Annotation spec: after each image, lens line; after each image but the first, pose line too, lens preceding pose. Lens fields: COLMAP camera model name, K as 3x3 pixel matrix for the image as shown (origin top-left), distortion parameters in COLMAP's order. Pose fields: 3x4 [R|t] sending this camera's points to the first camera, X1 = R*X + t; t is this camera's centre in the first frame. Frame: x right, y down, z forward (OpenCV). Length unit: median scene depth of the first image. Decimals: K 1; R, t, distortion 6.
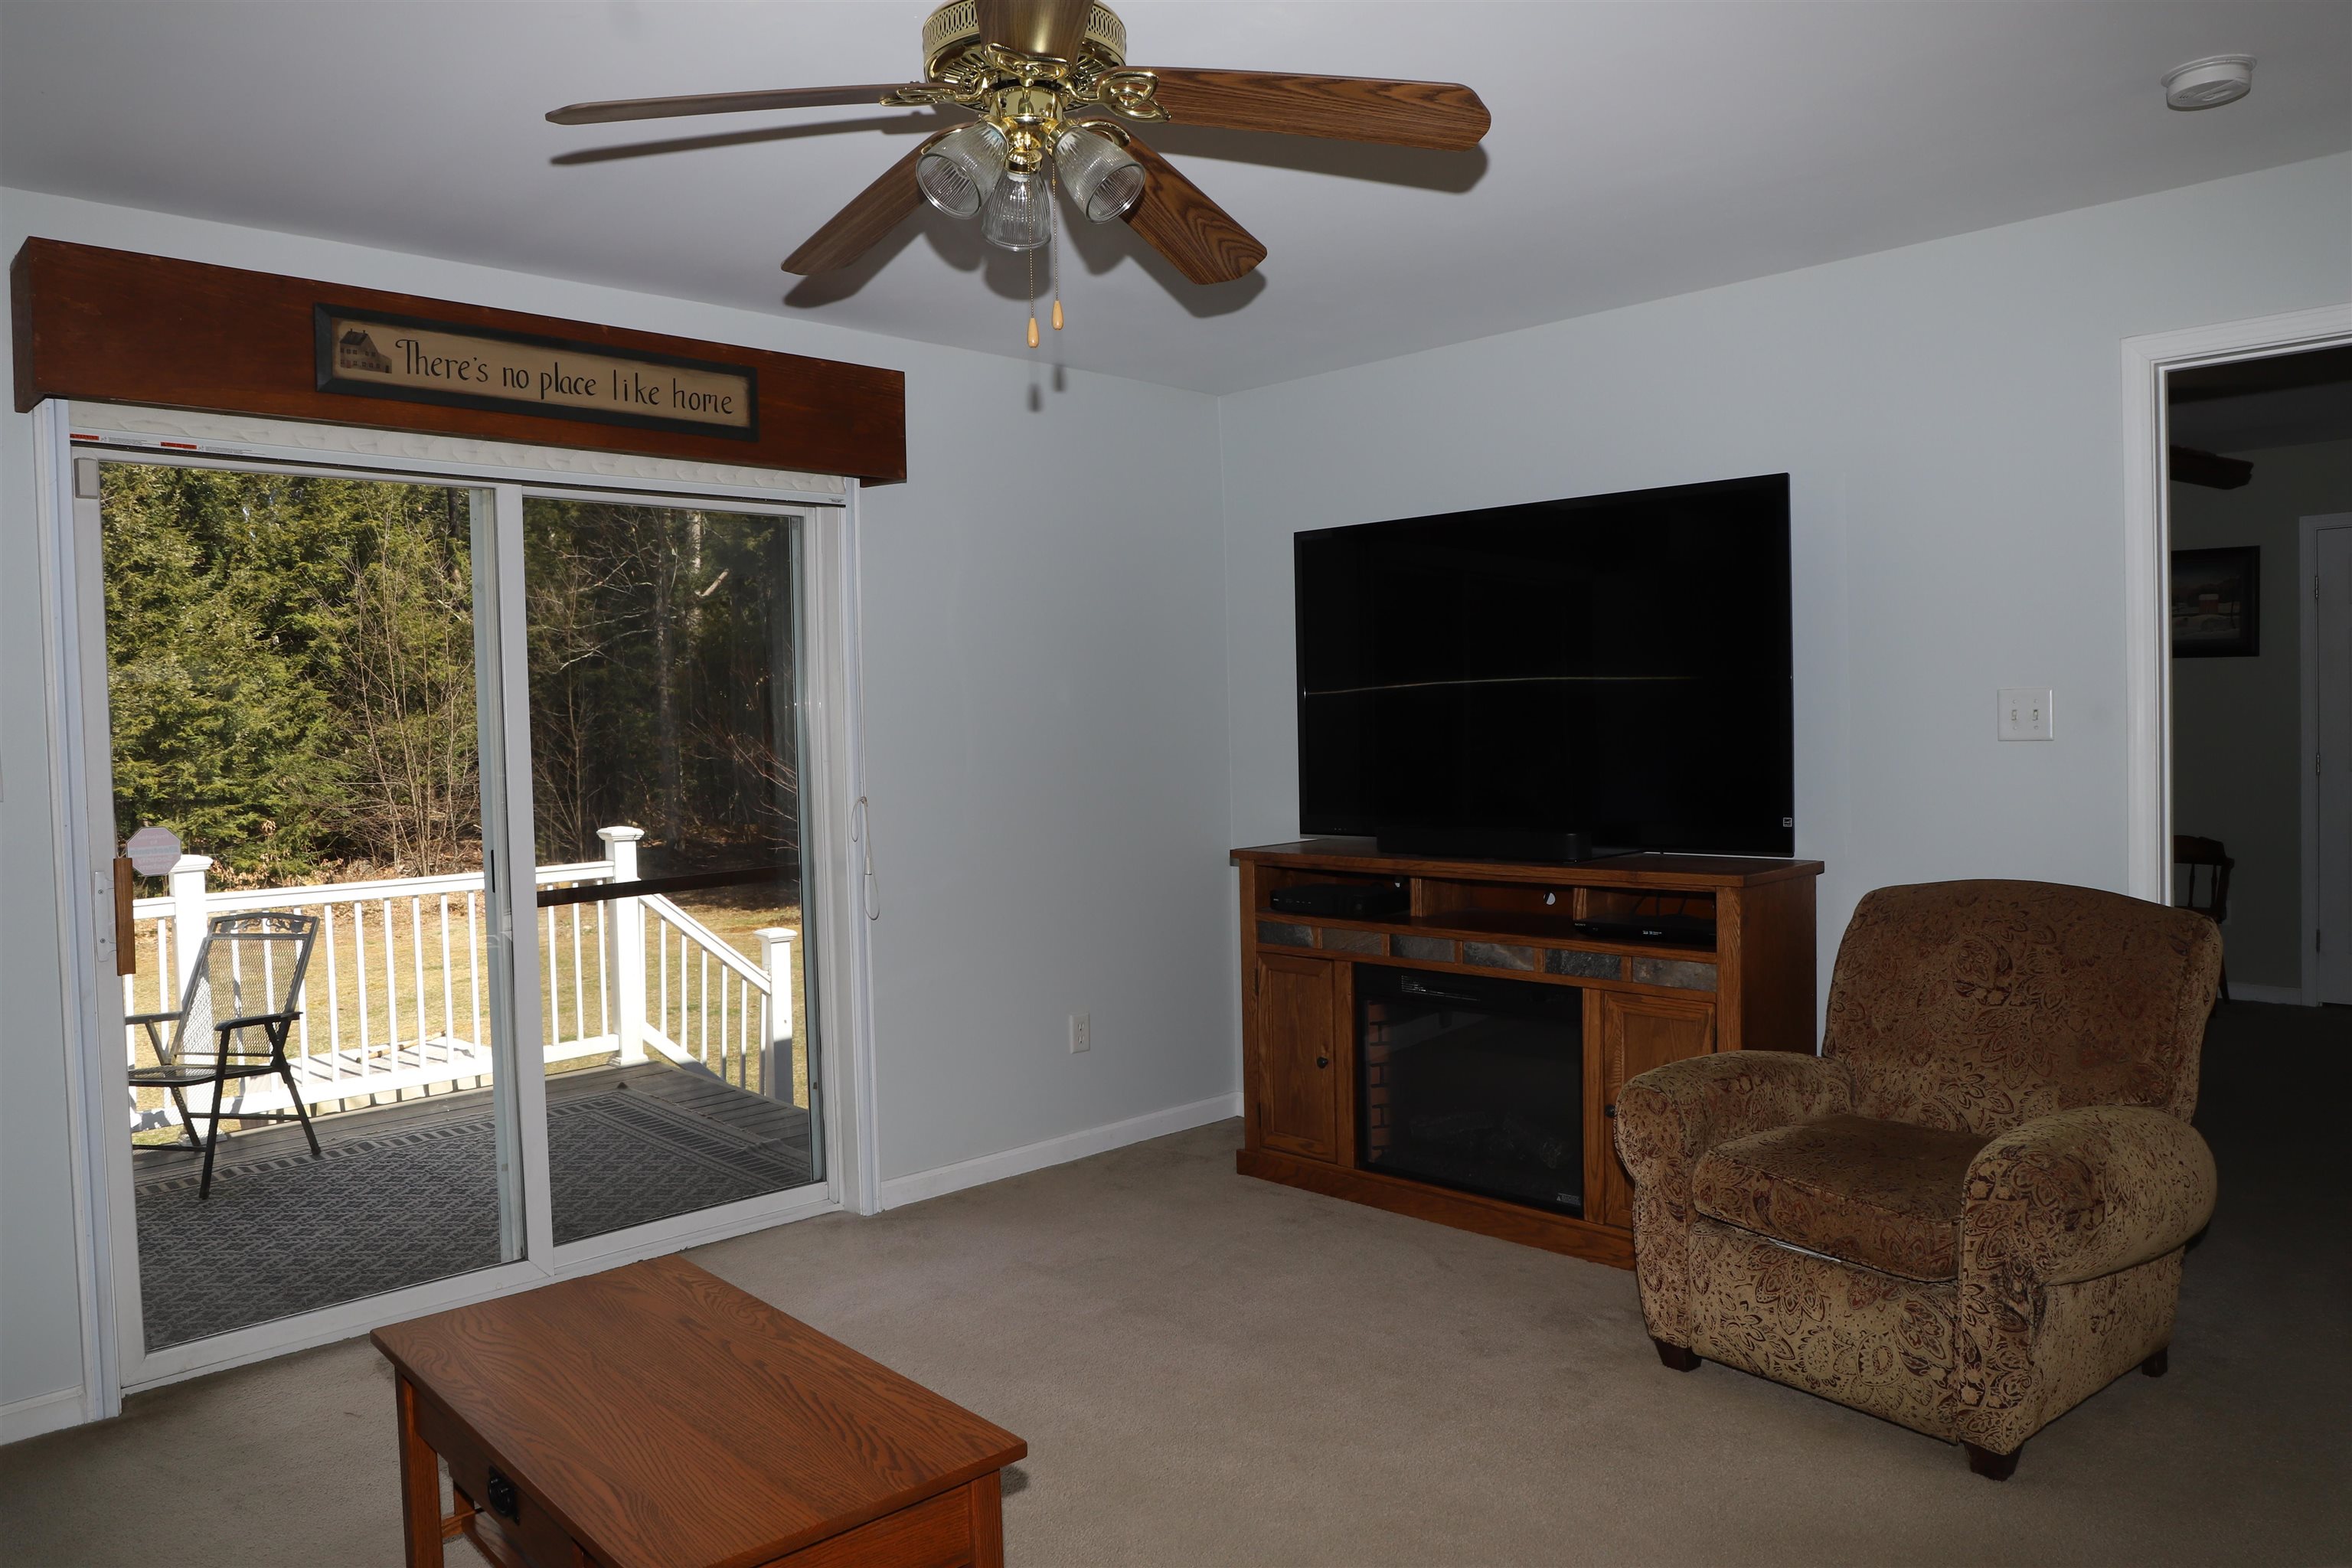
lens RADIAL K [[1590.3, 0, 1175.0], [0, 1590.3, 778.4], [0, 0, 1]] dist [-0.071847, 0.024310]
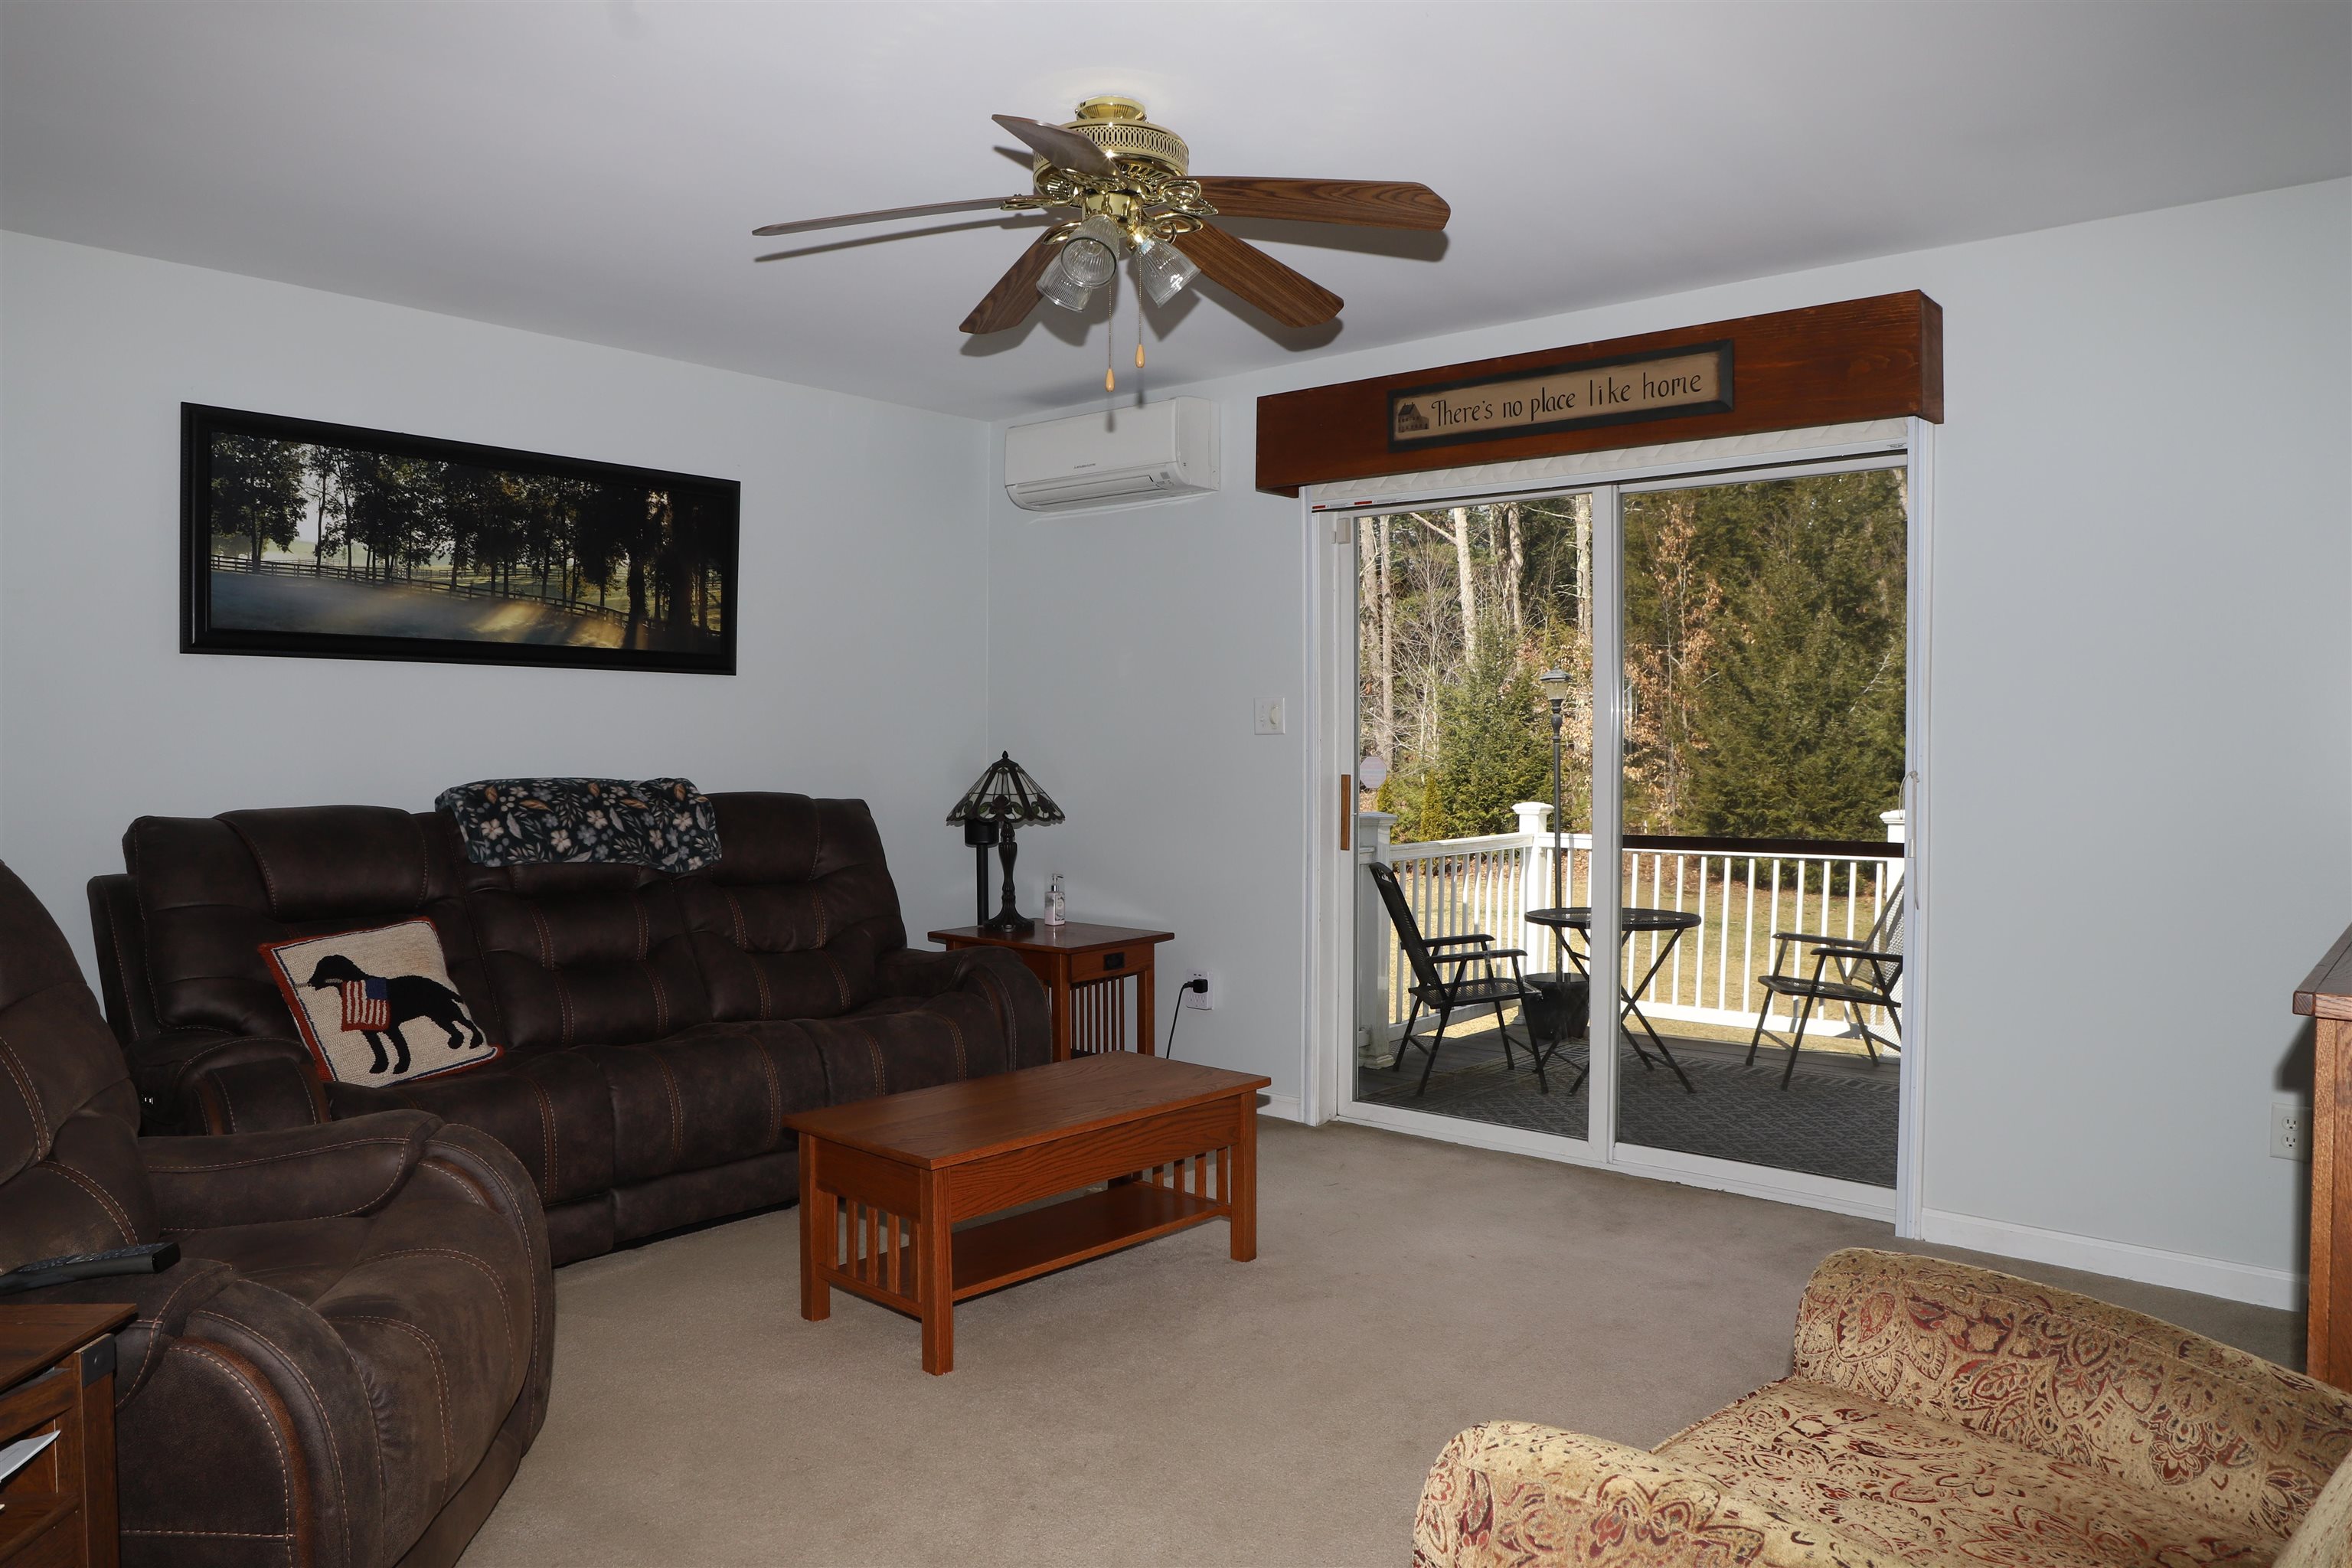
lens RADIAL K [[1590.3, 0, 1160.0], [0, 1590.3, 777.5], [0, 0, 1]] dist [-0.071847, 0.024310]
pose [[0.074198, 0.045844, -0.996189, 0.768164], [-0.045216, 0.998070, 0.042563, -0.003908], [0.996218, 0.041886, 0.076128, 0.596244]]
